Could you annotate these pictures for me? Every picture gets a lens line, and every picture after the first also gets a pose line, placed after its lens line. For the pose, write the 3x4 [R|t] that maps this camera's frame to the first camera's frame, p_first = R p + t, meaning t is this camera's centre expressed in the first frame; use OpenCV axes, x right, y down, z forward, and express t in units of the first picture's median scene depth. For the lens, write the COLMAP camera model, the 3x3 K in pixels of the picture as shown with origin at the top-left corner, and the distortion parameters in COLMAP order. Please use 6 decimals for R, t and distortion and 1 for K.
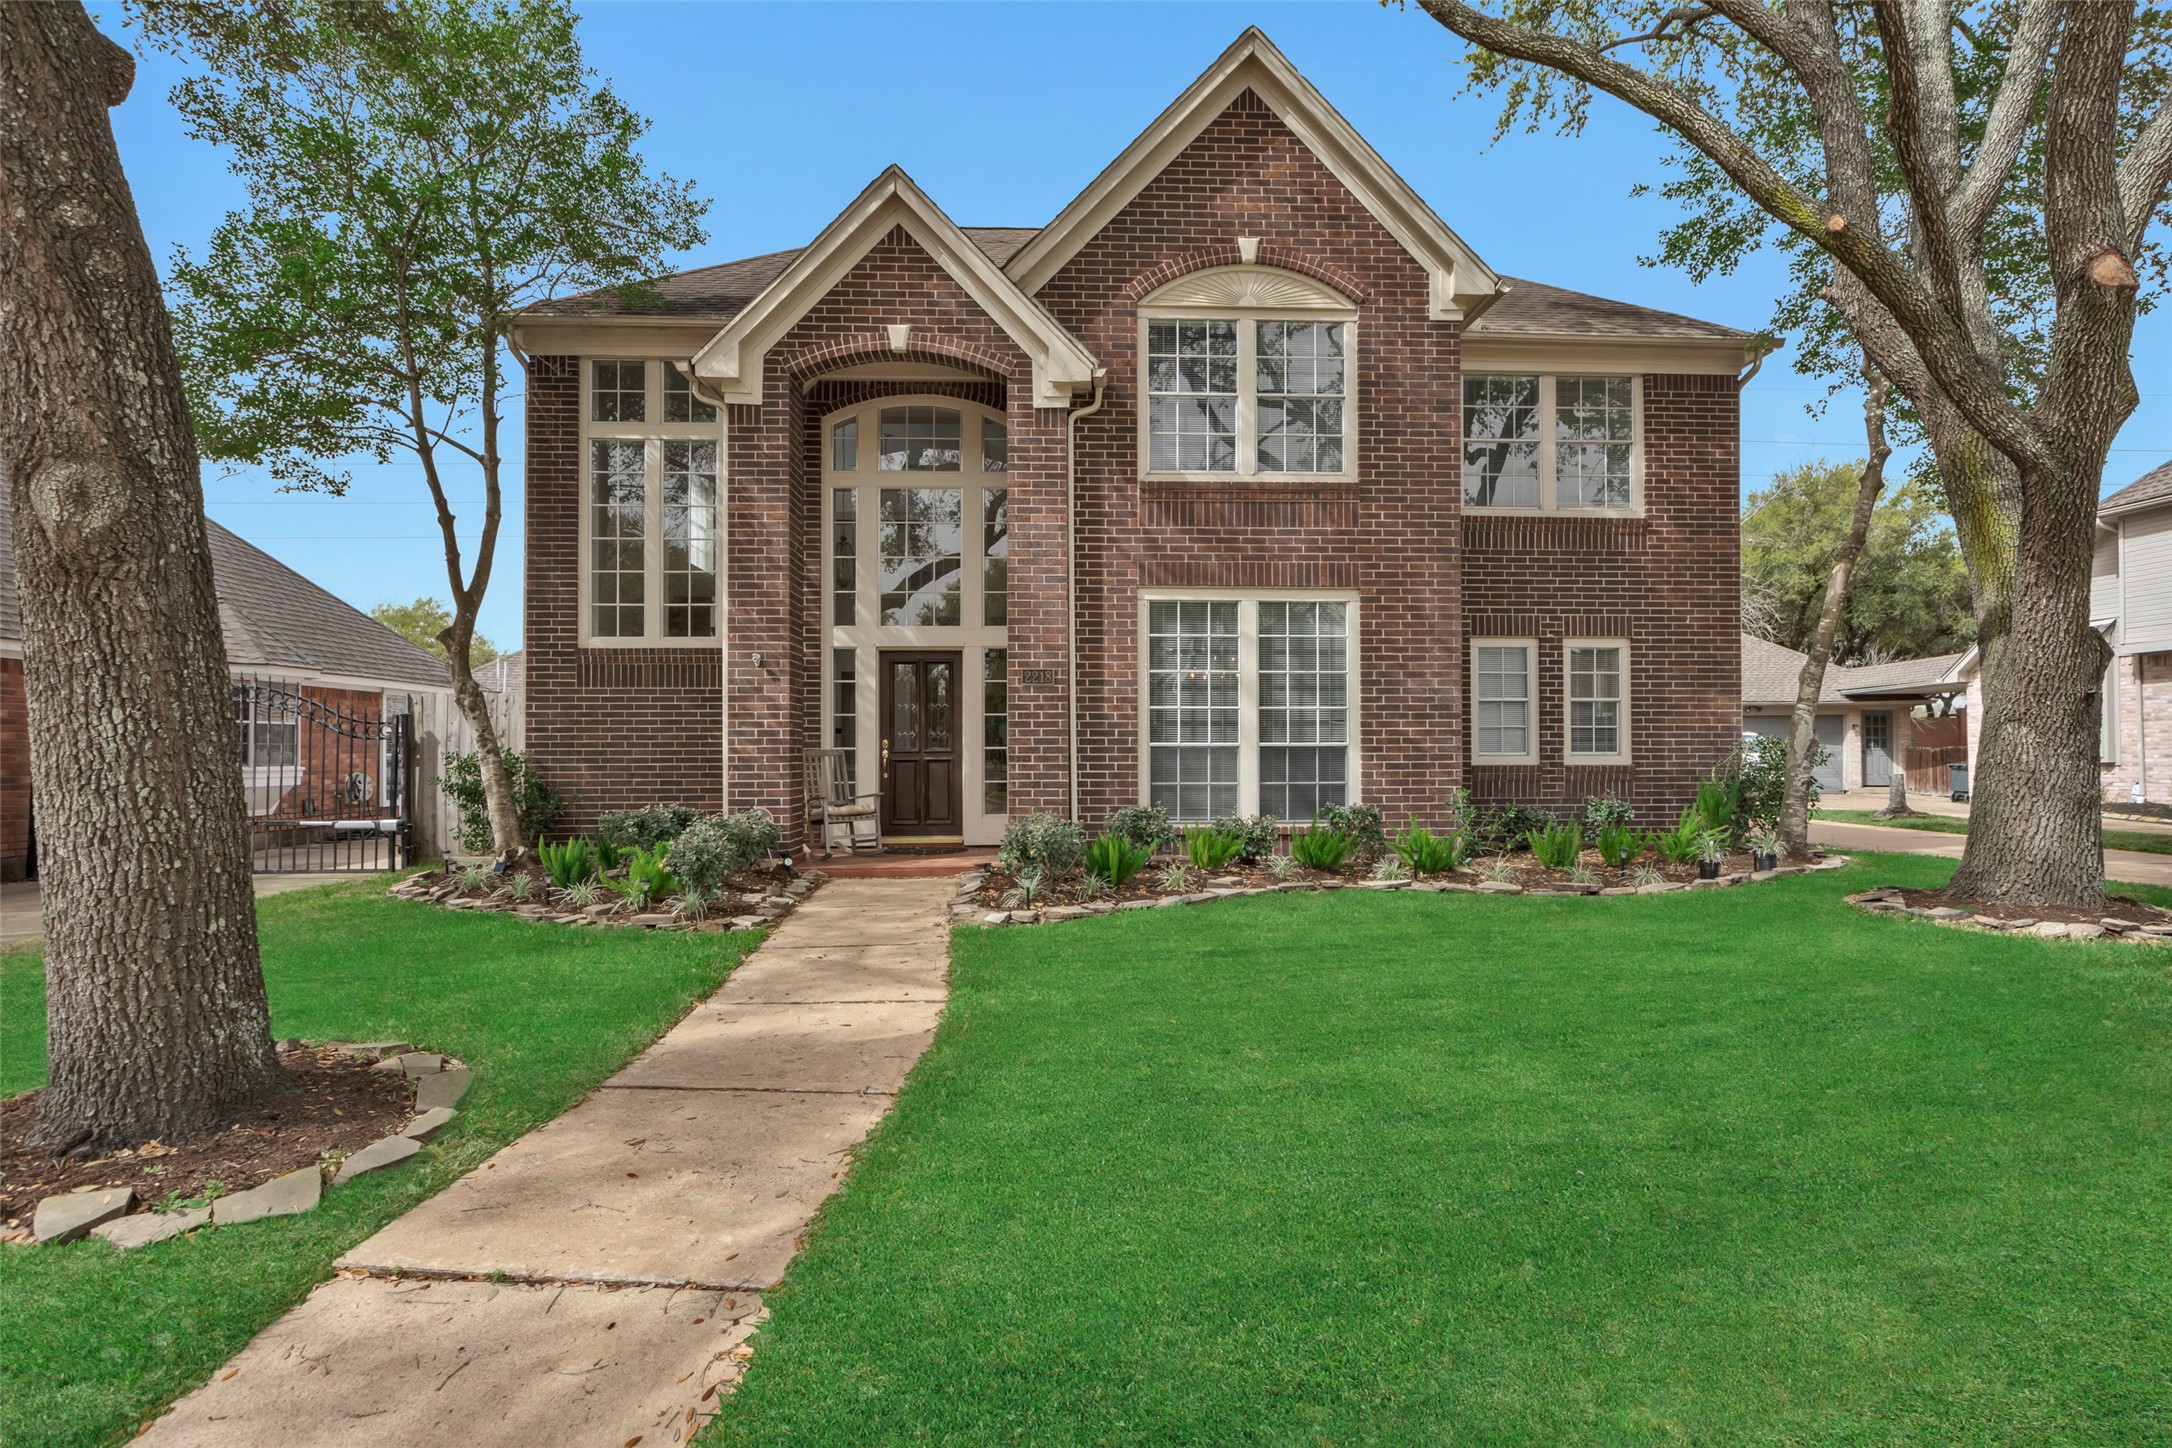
lens RADIAL K [[1166.7, 0, 1085.7], [0, 1166.7, 733.2], [0, 0, 1]] dist [-0.004679, 0.000134]
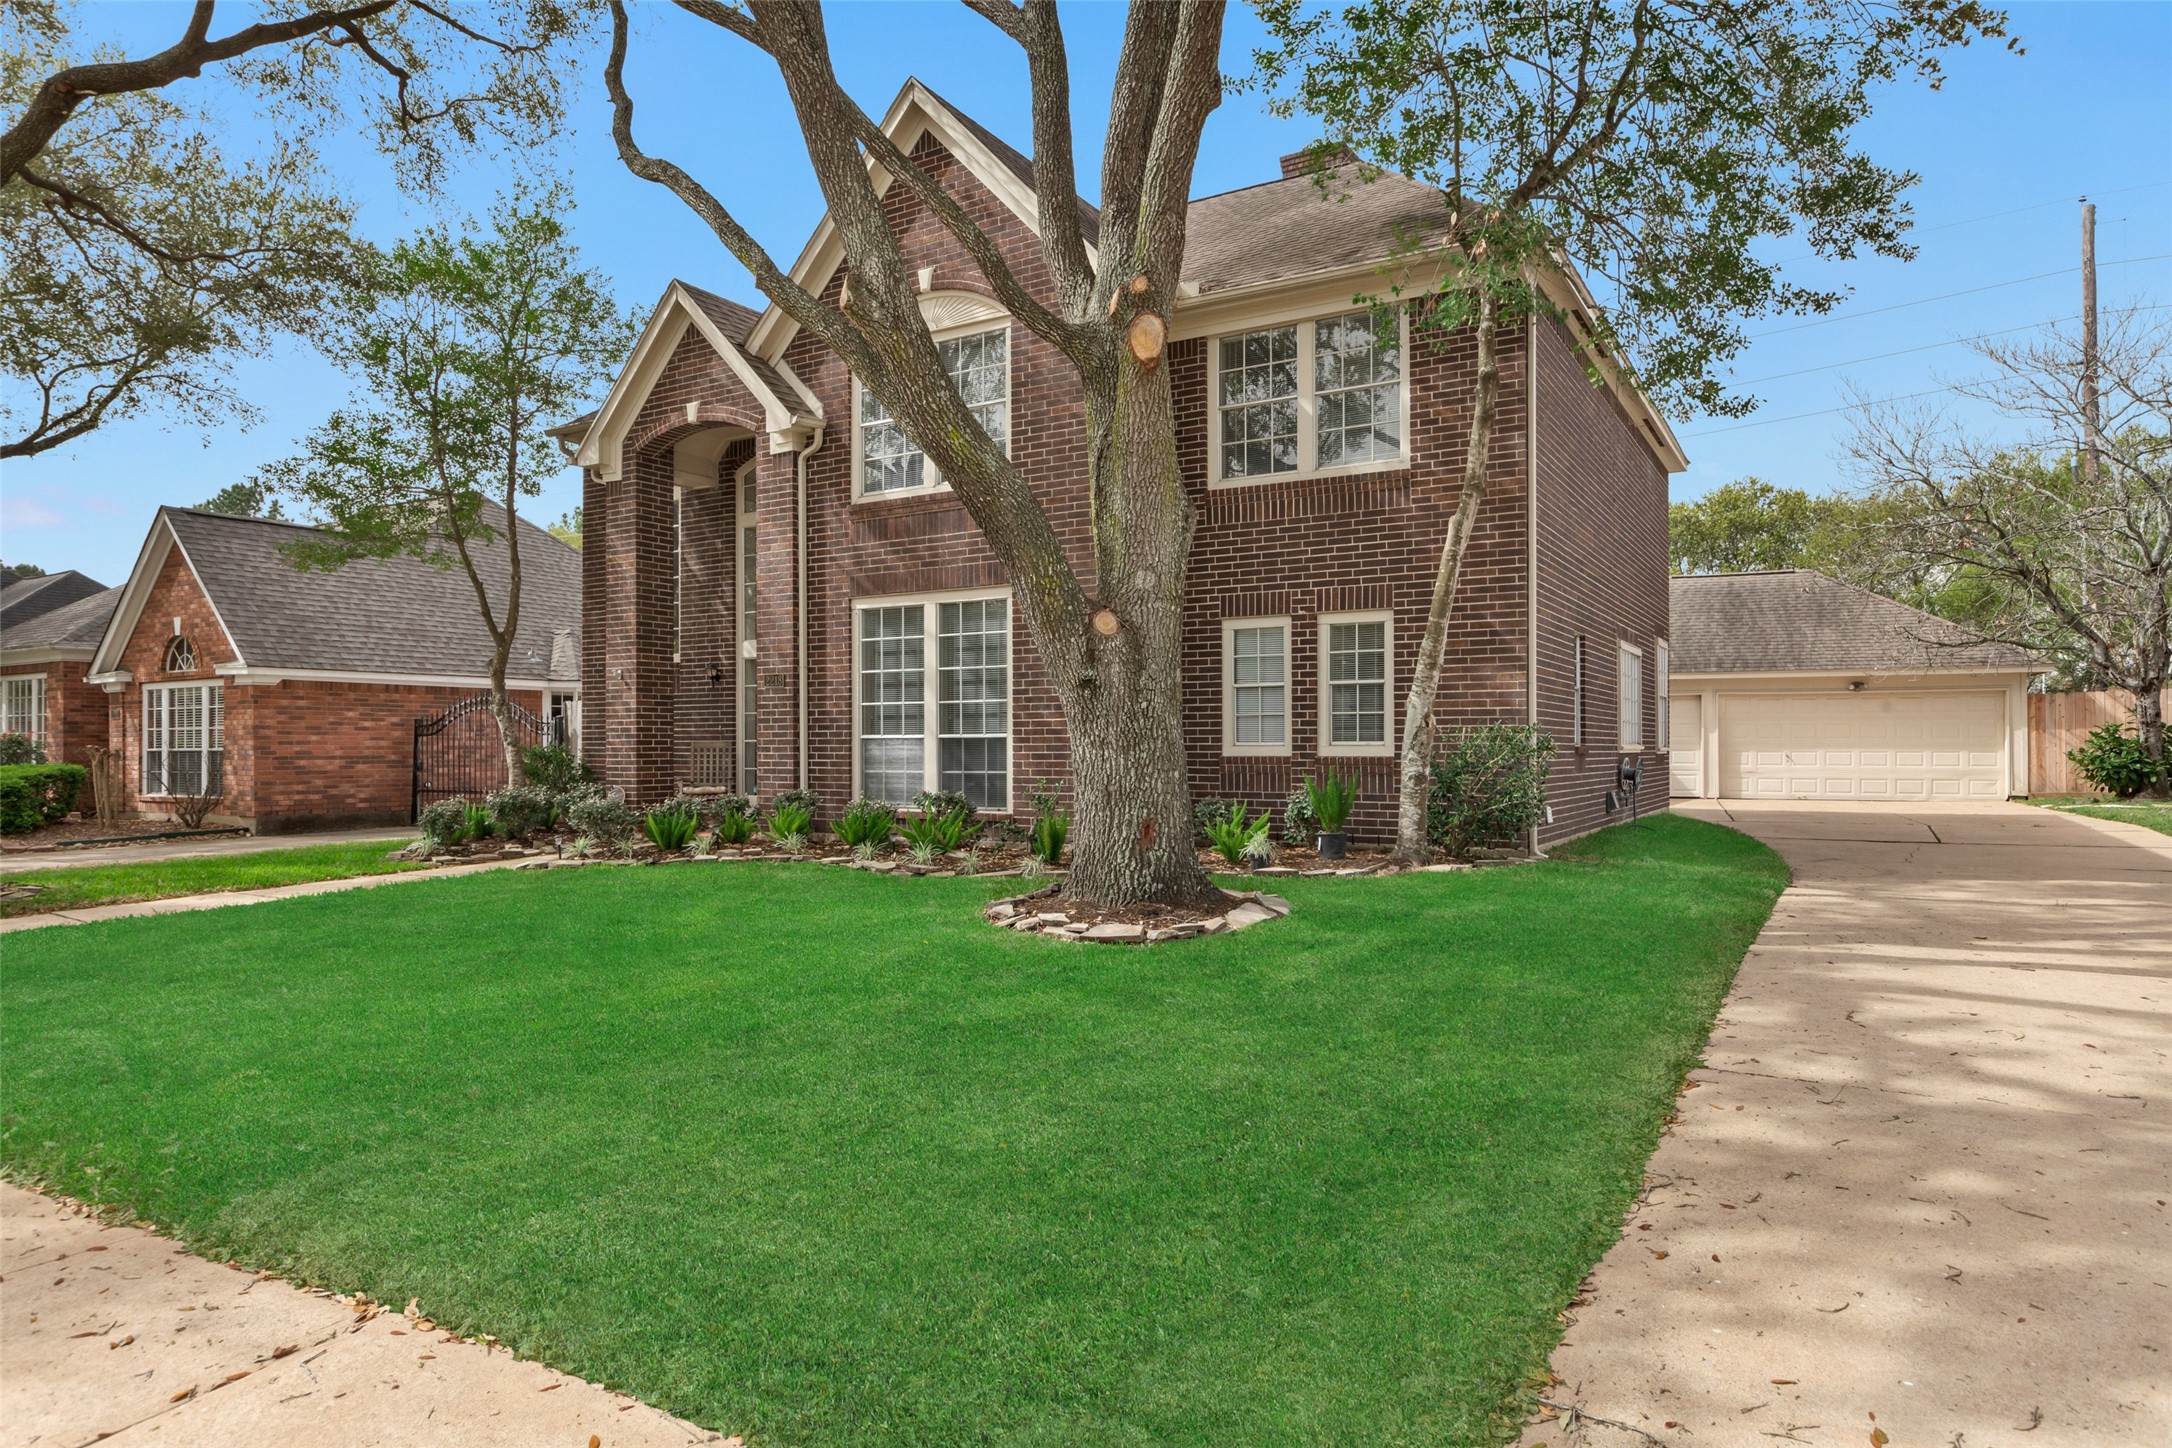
lens RADIAL K [[1355.7, 0, 1083.3], [0, 1355.7, 729.2], [0, 0, 1]] dist [0.002578, -0.000336]
pose [[0.811398, -0.008618, -0.584430, 0.990408], [0.013173, 0.999907, 0.003545, 0.000491], [0.584345, -0.010575, 0.811436, 0.058377]]
